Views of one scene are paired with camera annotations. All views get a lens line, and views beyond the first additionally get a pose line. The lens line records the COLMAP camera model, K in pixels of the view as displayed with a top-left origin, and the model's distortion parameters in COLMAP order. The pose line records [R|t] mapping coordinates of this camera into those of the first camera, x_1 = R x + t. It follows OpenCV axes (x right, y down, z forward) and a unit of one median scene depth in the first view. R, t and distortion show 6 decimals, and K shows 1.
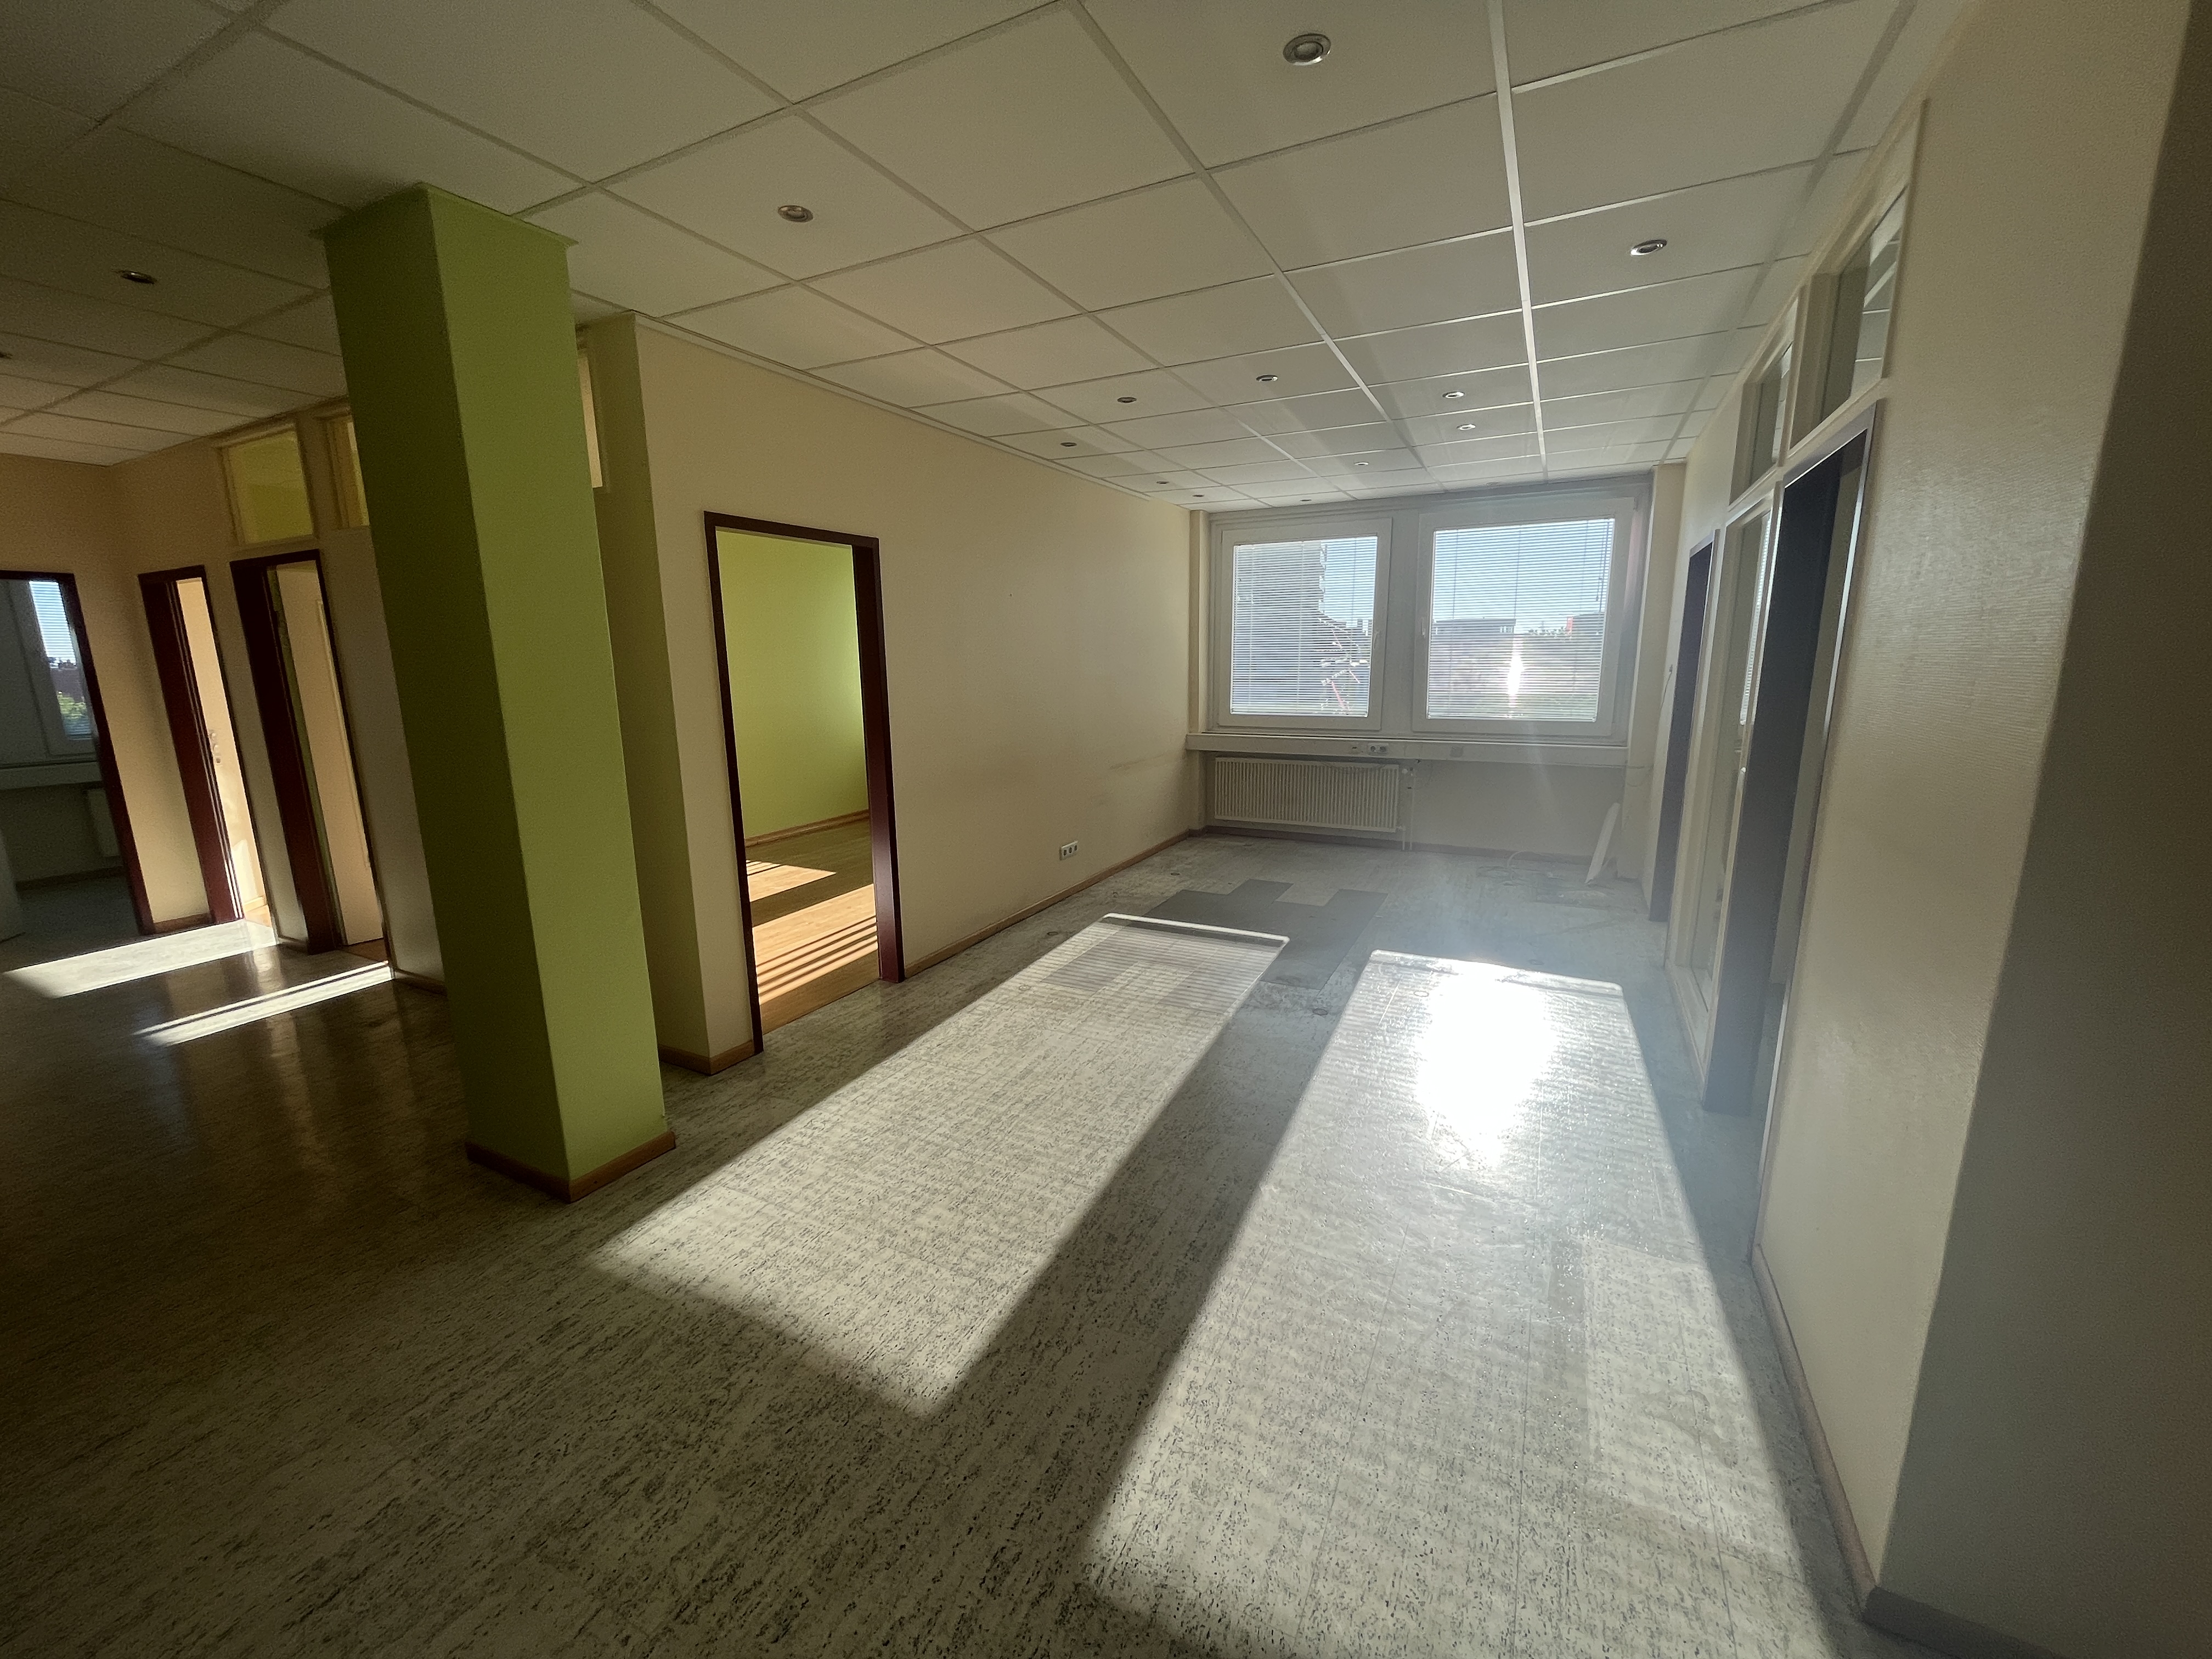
lens RADIAL K [[892.3, 0, 1097.3], [0, 892.3, 834.4], [0, 0, 1]] dist [-0.004079, 0.000930]
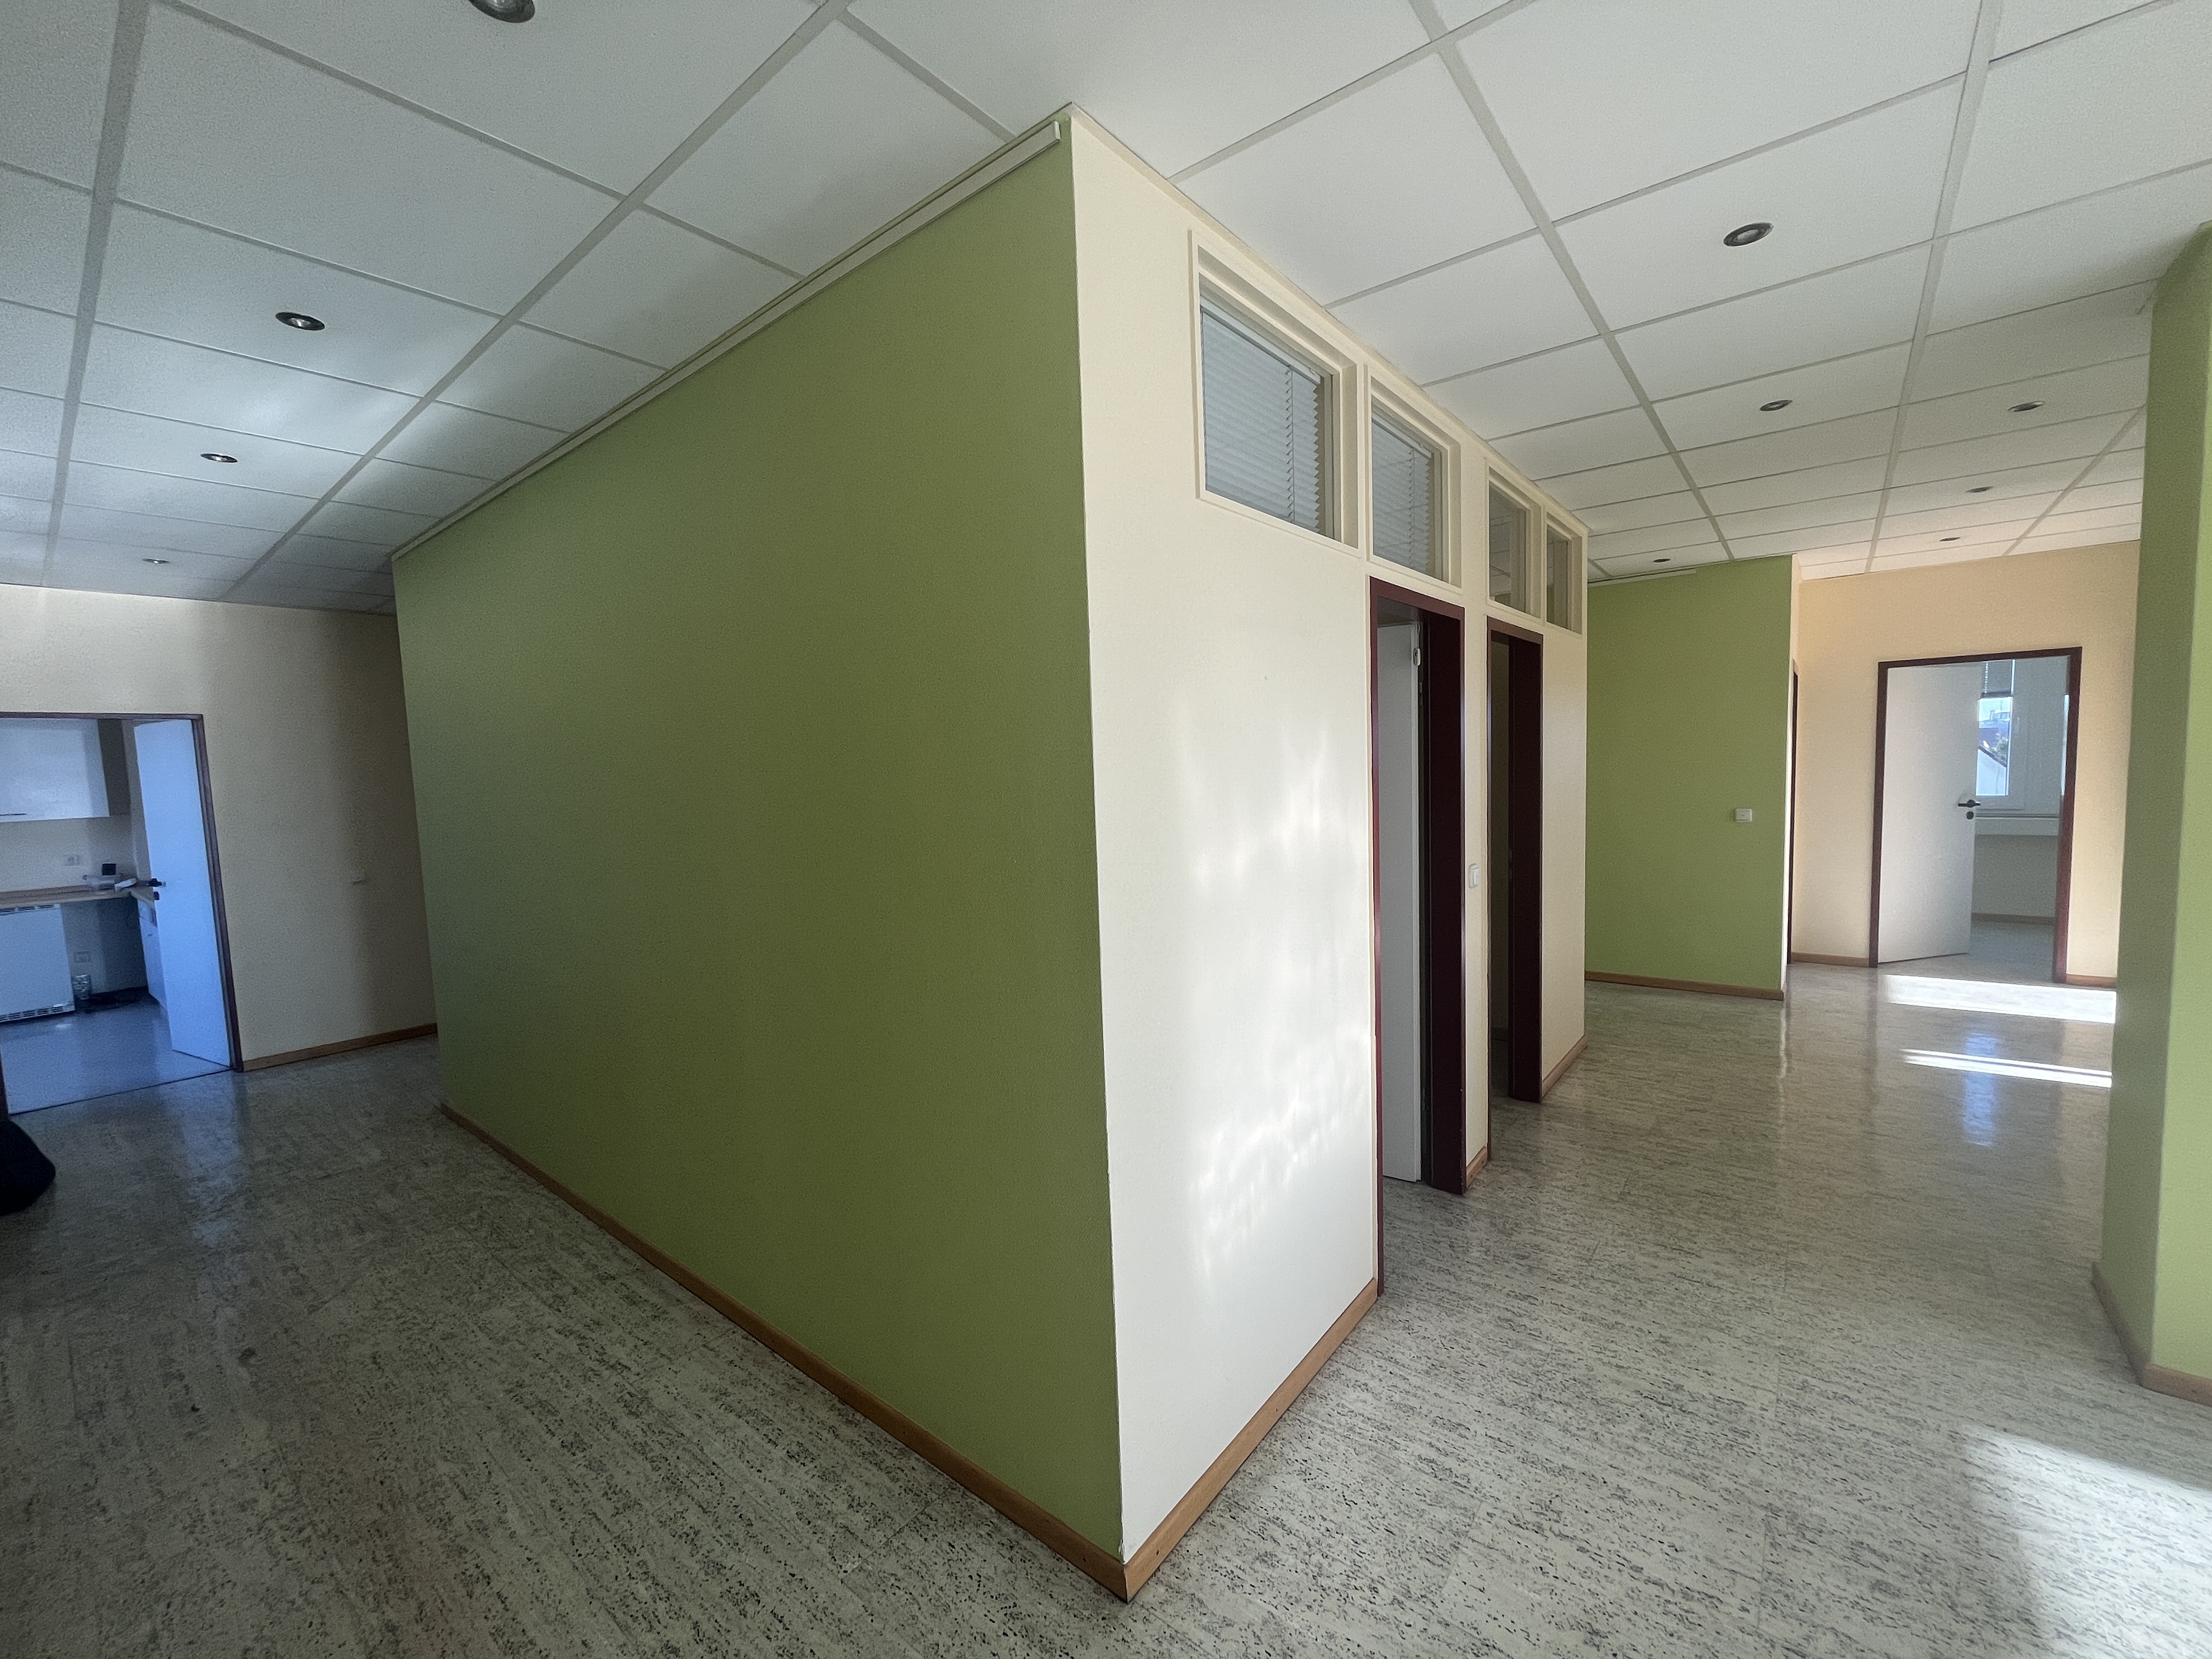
lens RADIAL K [[892.3, 0, 1094.1], [0, 892.3, 832.9], [0, 0, 1]] dist [-0.004079, 0.000930]
pose [[-0.207475, 0.096974, -0.973422, 0.261522], [-0.156979, 0.978878, 0.130976, -0.029019], [0.965563, 0.179981, -0.187870, 0.099510]]
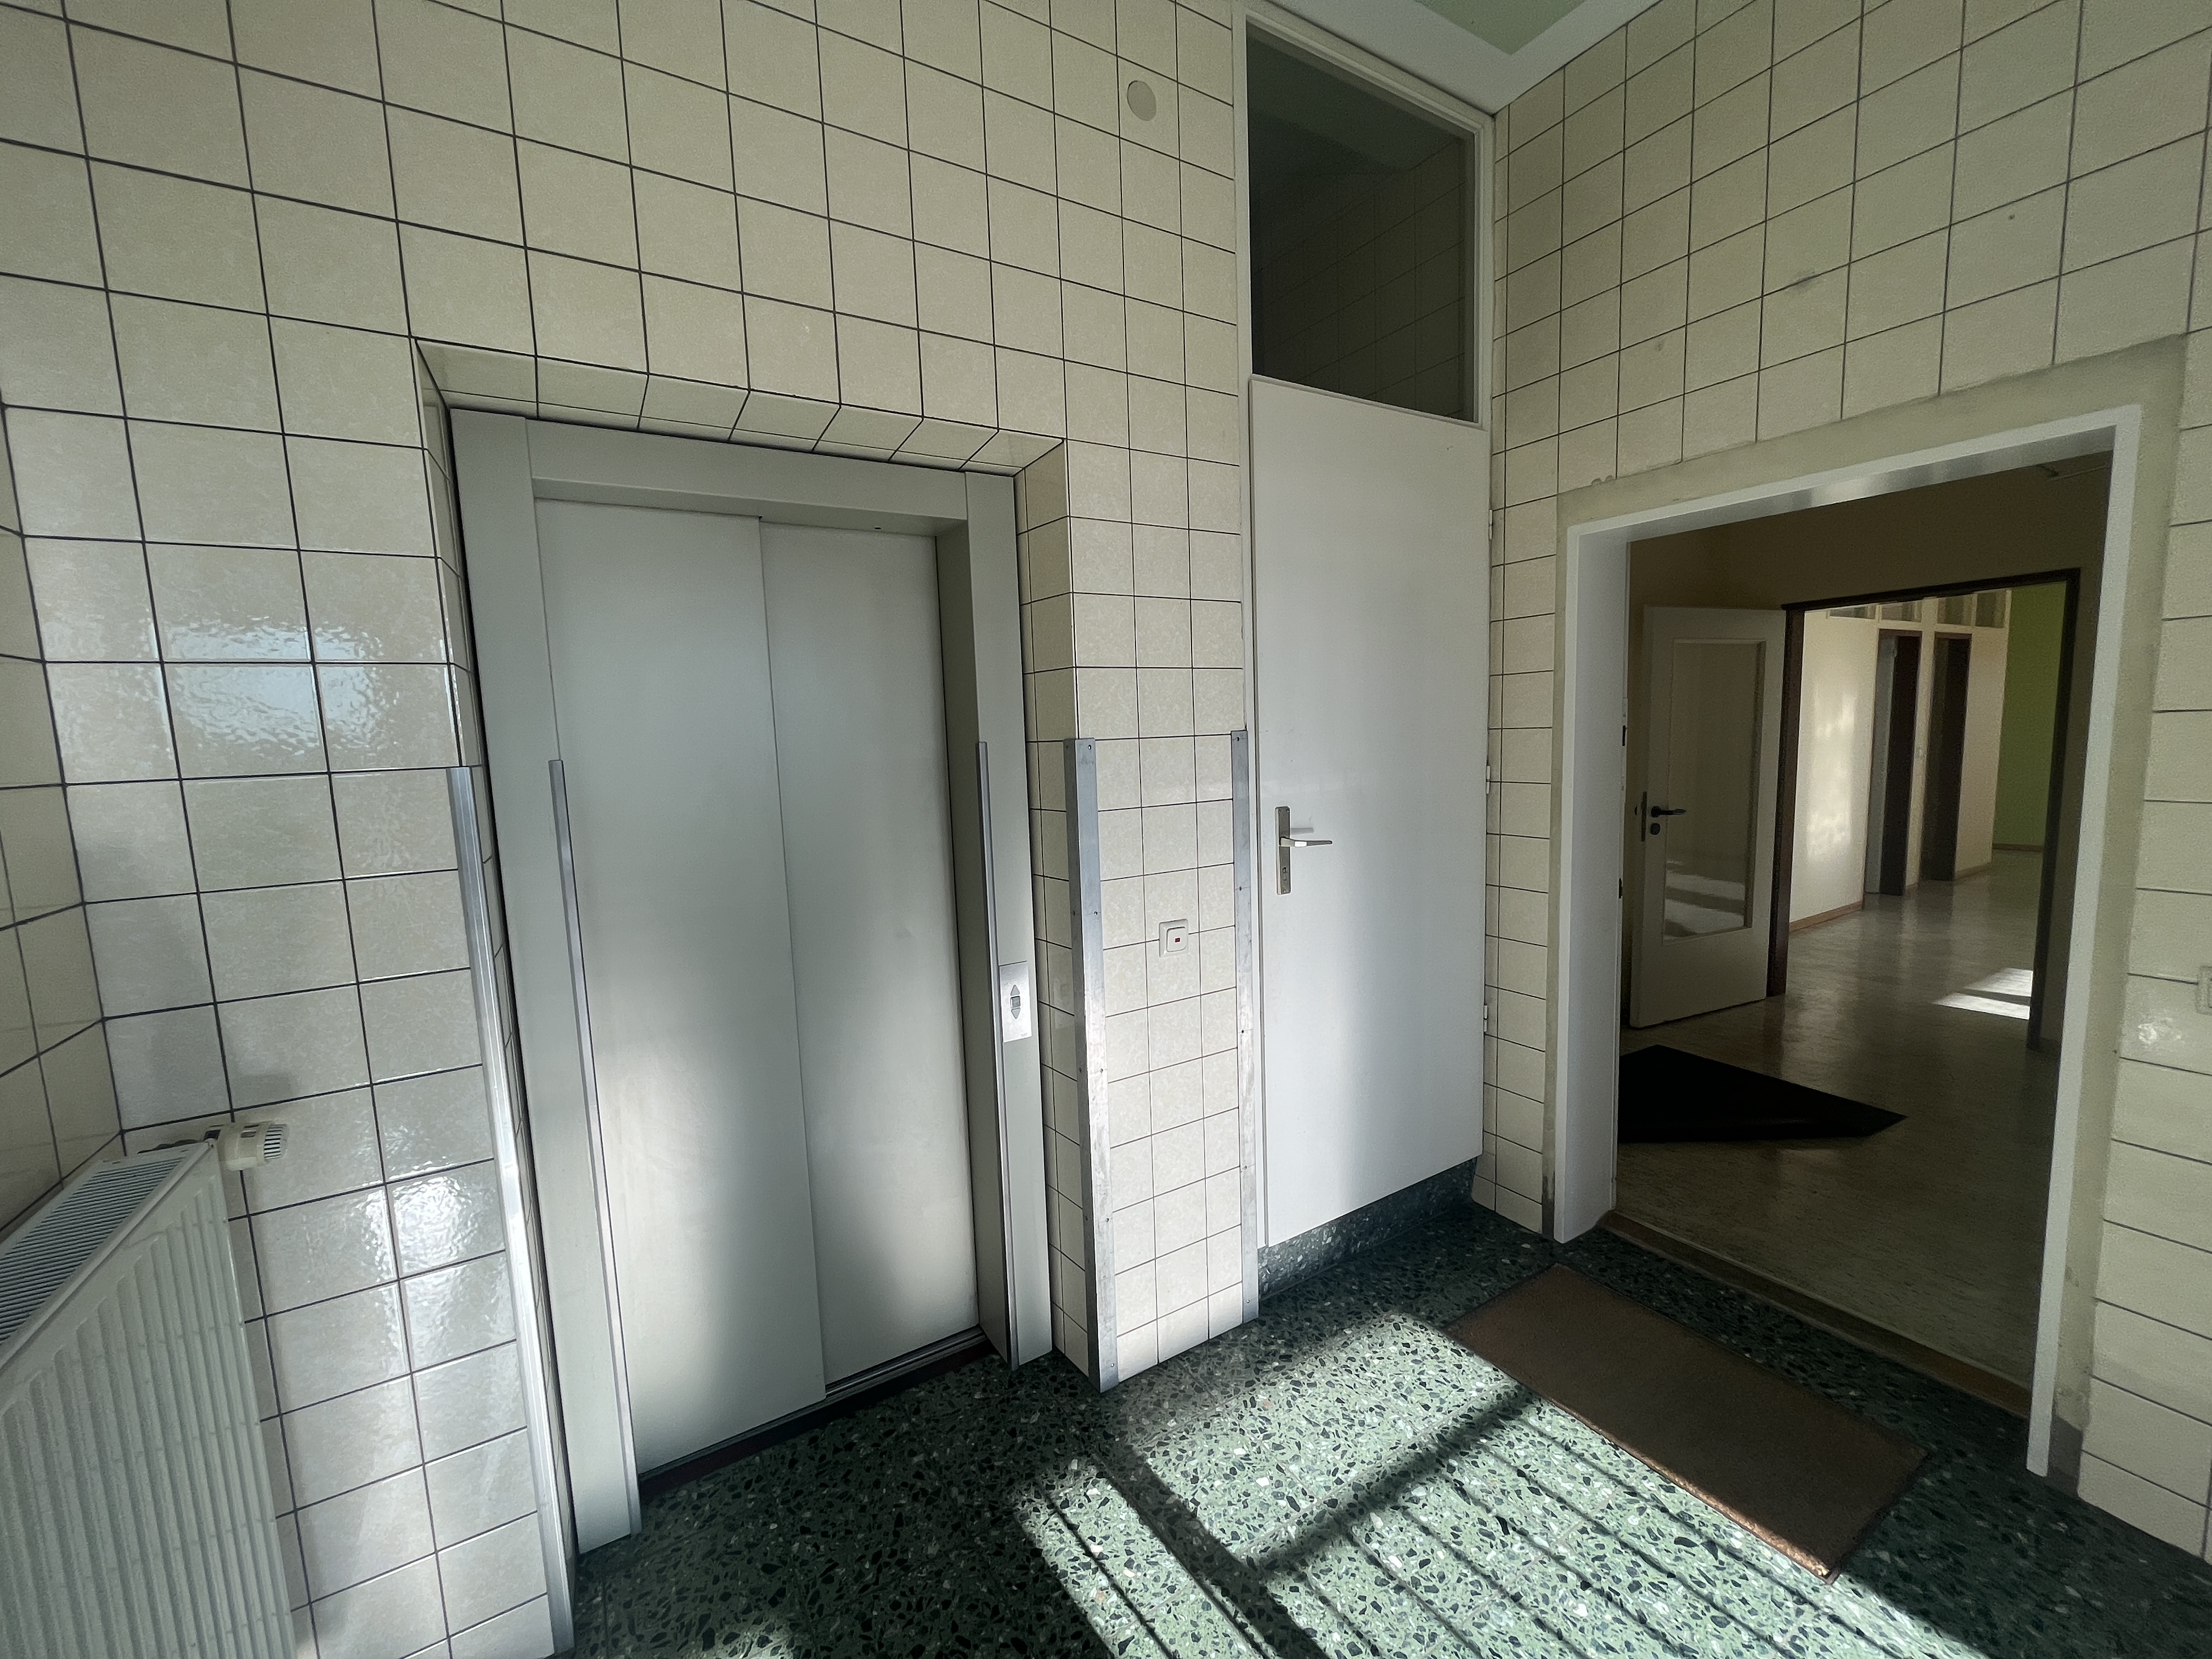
lens RADIAL K [[892.3, 0, 1086.3], [0, 892.3, 837.6], [0, 0, 1]] dist [-0.004079, 0.000930]
pose [[-0.524571, 0.134946, -0.840604, 1.962528], [-0.122937, 0.965004, 0.231634, 0.024850], [0.842444, 0.224850, -0.489623, -0.238922]]
